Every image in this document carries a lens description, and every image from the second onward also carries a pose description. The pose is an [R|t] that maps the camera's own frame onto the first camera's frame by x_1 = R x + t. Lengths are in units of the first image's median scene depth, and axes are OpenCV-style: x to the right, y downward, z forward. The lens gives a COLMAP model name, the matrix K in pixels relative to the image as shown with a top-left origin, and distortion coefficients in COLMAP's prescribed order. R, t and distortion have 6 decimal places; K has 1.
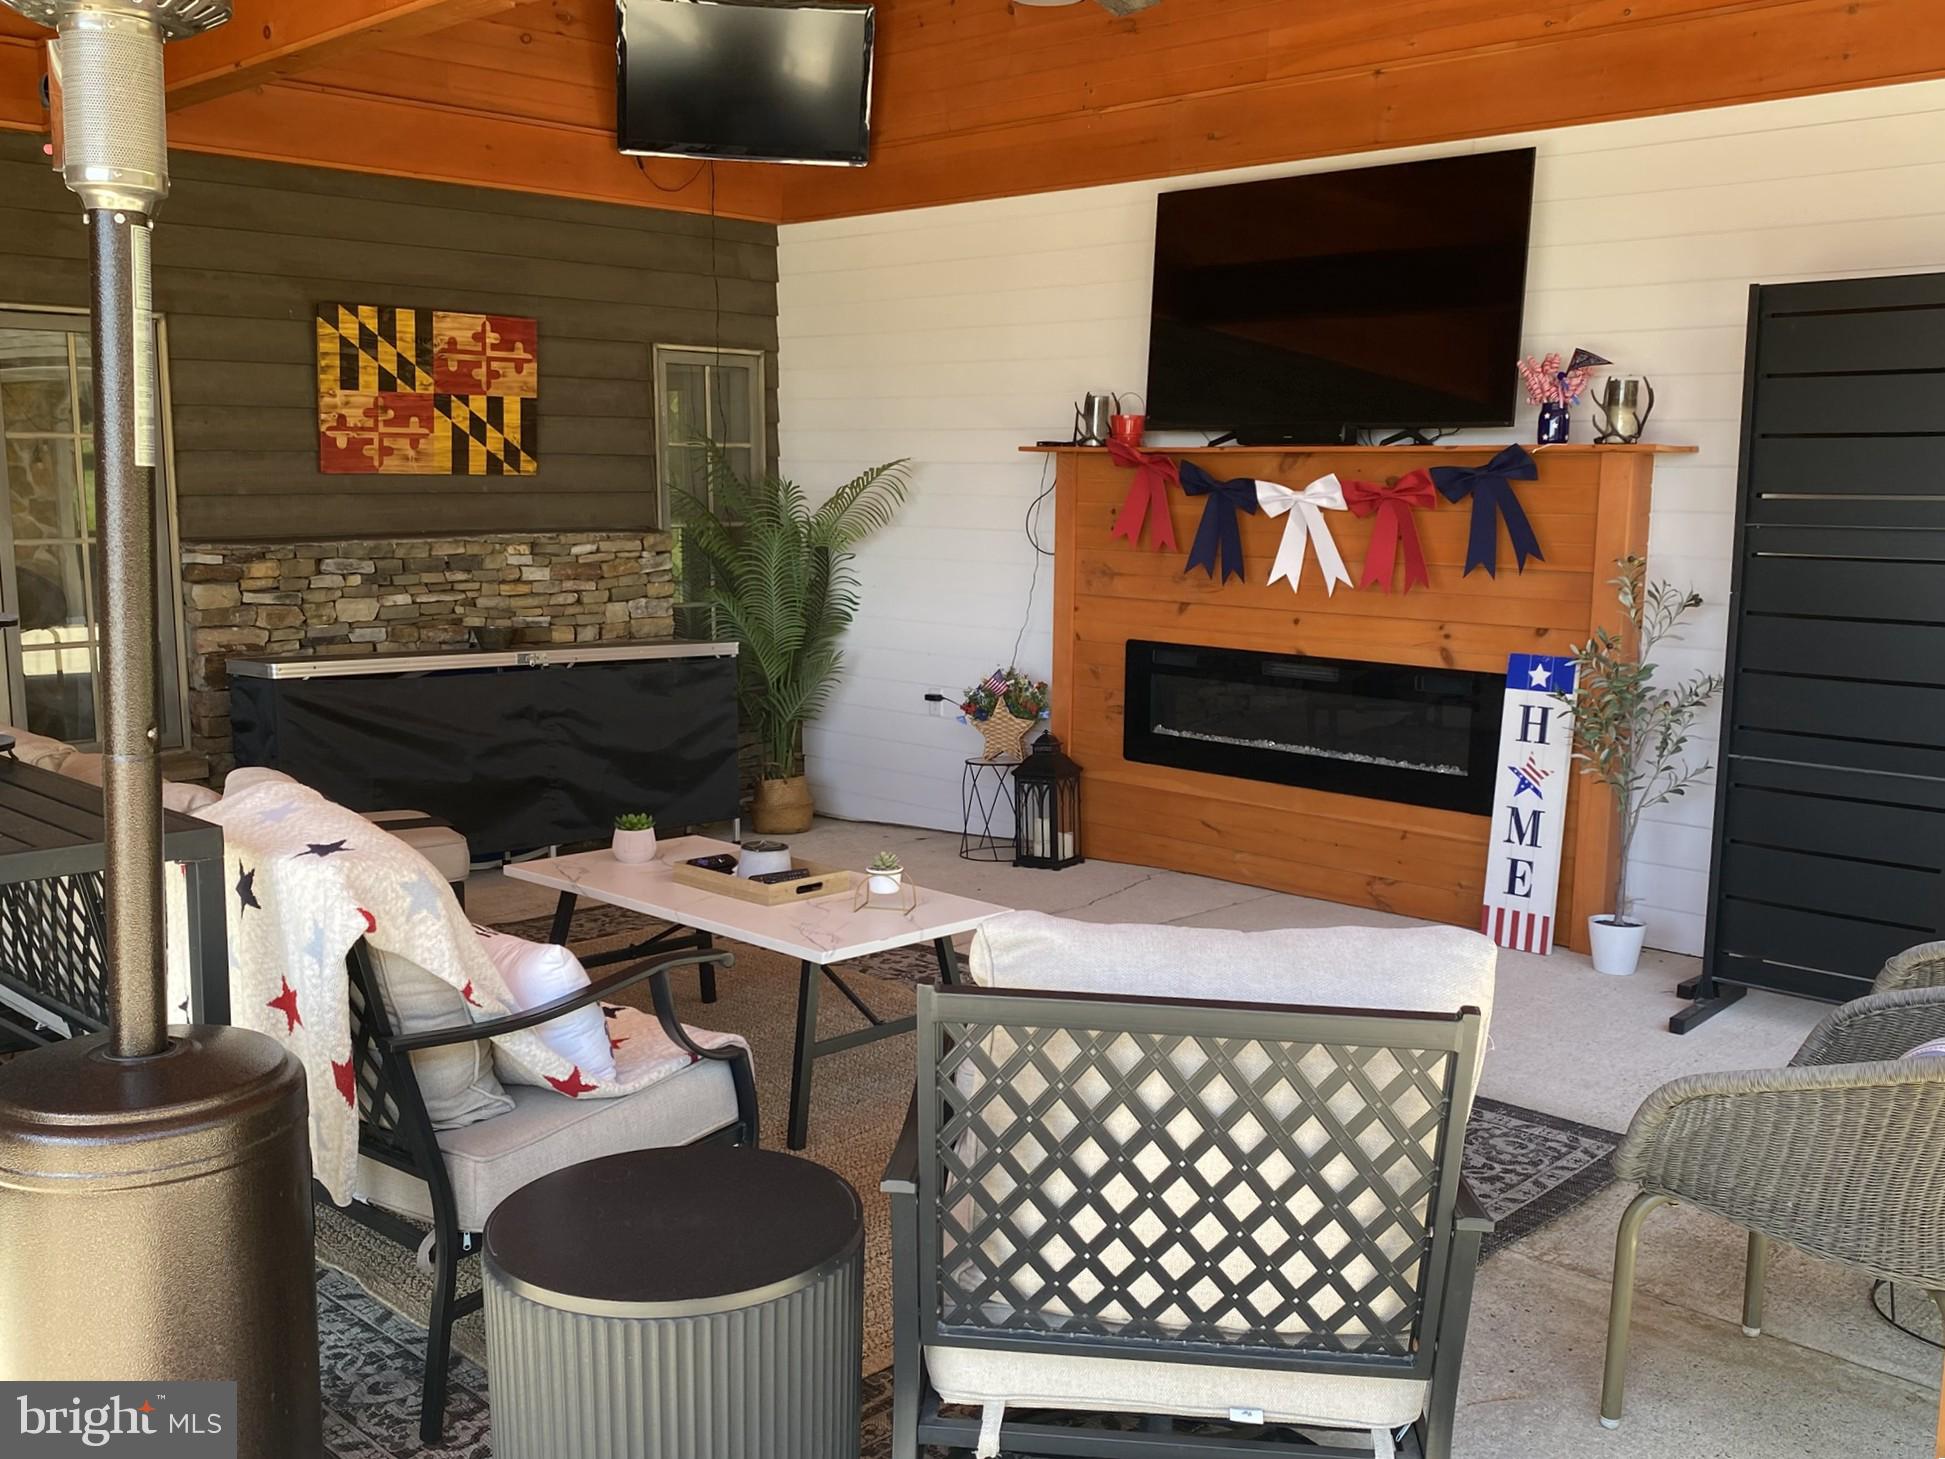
lens RADIAL K [[1794.0, 0, 971.7], [0, 1794.0, 767.4], [0, 0, 1]] dist [-0.008126, -0.018898]
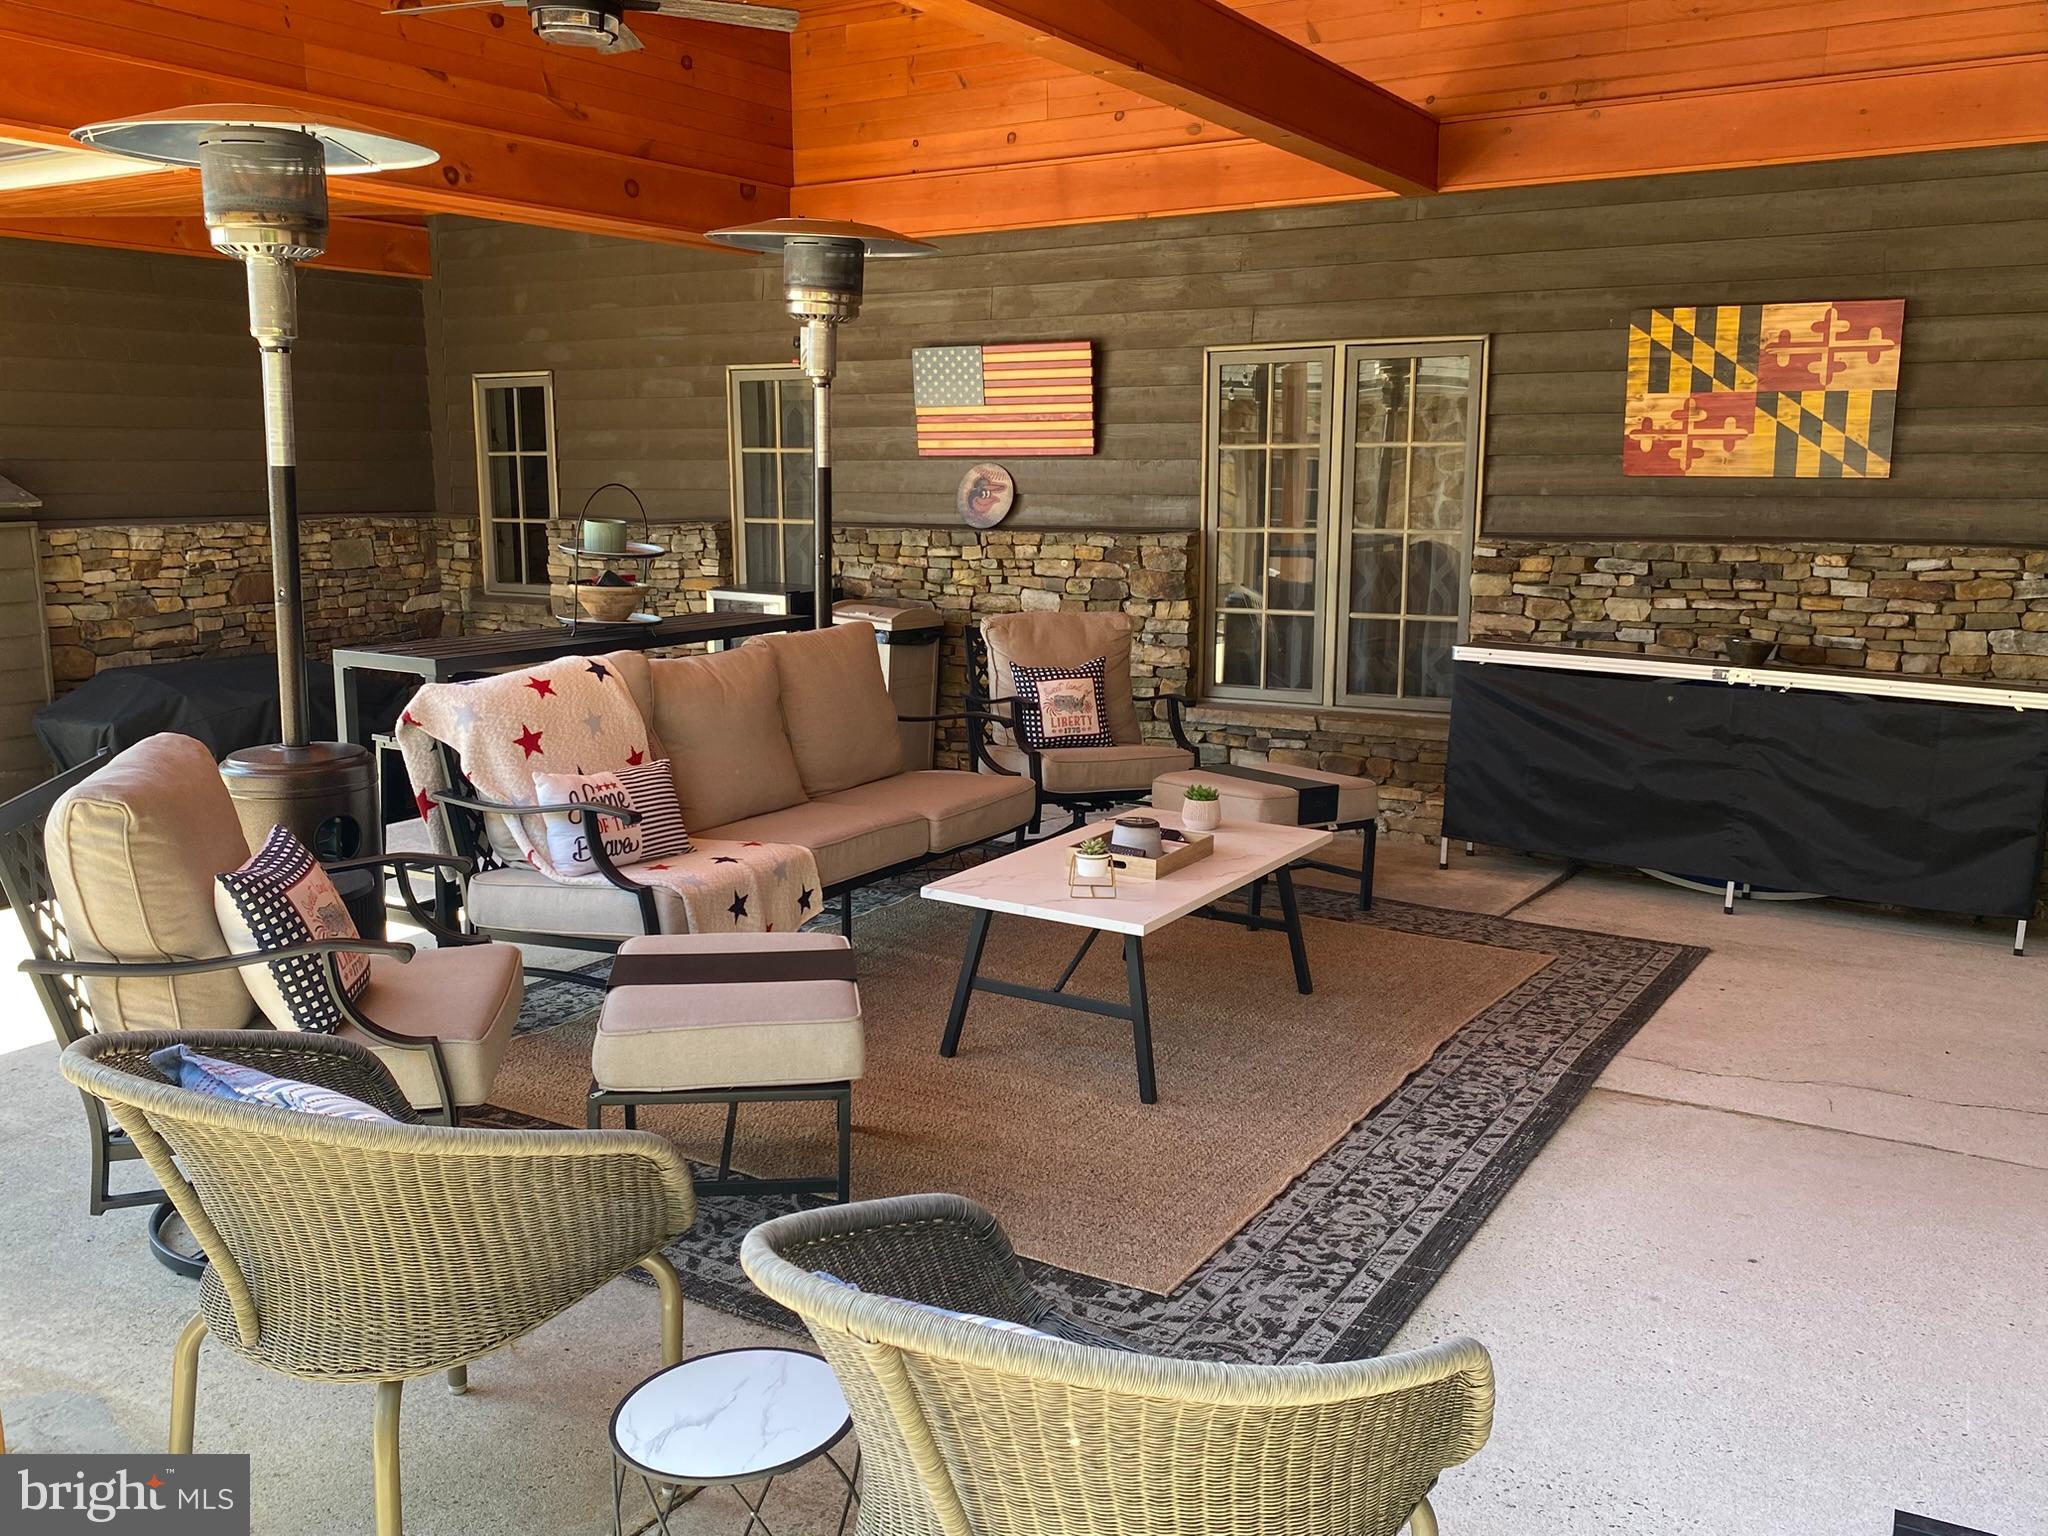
lens RADIAL K [[1823.6, 0, 1024.0], [0, 1823.6, 768.0], [0, 0, 1]] dist [0.010151, 0.017678]
pose [[0.235977, 0.155050, -0.959309, 0.574487], [-0.158727, 0.980081, 0.119363, -0.067736], [0.958708, 0.124101, 0.255887, 0.407469]]
